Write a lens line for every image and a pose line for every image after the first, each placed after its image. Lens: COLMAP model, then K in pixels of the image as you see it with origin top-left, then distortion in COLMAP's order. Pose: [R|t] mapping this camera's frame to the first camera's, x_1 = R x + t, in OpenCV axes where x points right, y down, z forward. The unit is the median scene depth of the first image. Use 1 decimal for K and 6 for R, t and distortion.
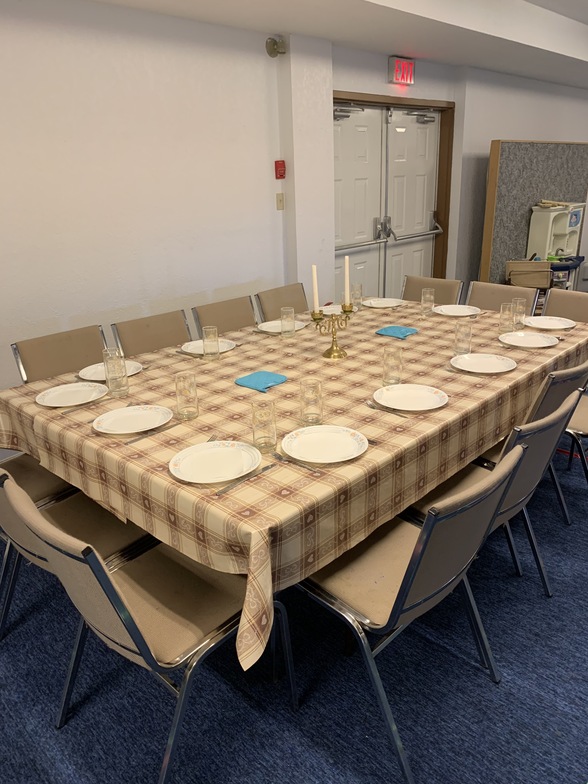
lens RADIAL K [[597.1, 0, 294.3], [0, 597.1, 392.4], [0, 0, 1]] dist [0.023521, -0.038795]
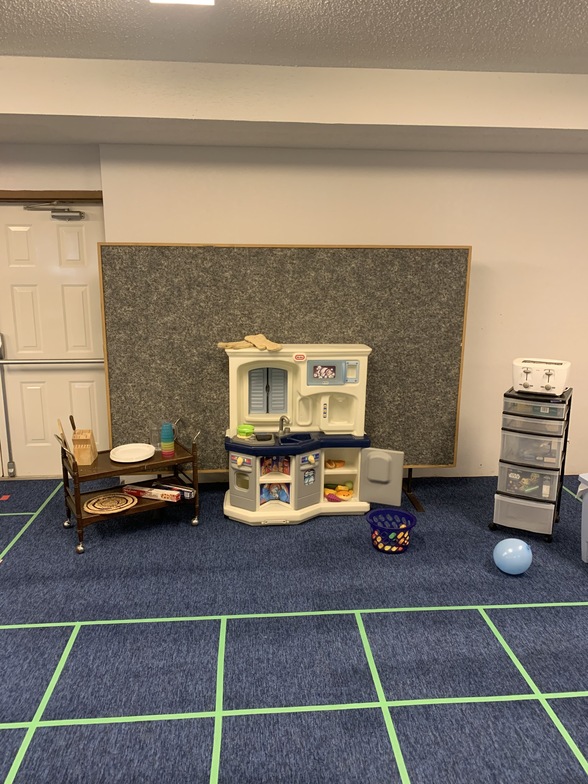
lens RADIAL K [[597.1, 0, 294.9], [0, 597.1, 392.1], [0, 0, 1]] dist [0.023521, -0.038795]
pose [[0.749418, 0.170009, -0.639898, 0.952227], [-0.254628, 0.966147, -0.041521, -0.279828], [0.611177, 0.194052, 0.767337, 0.635214]]
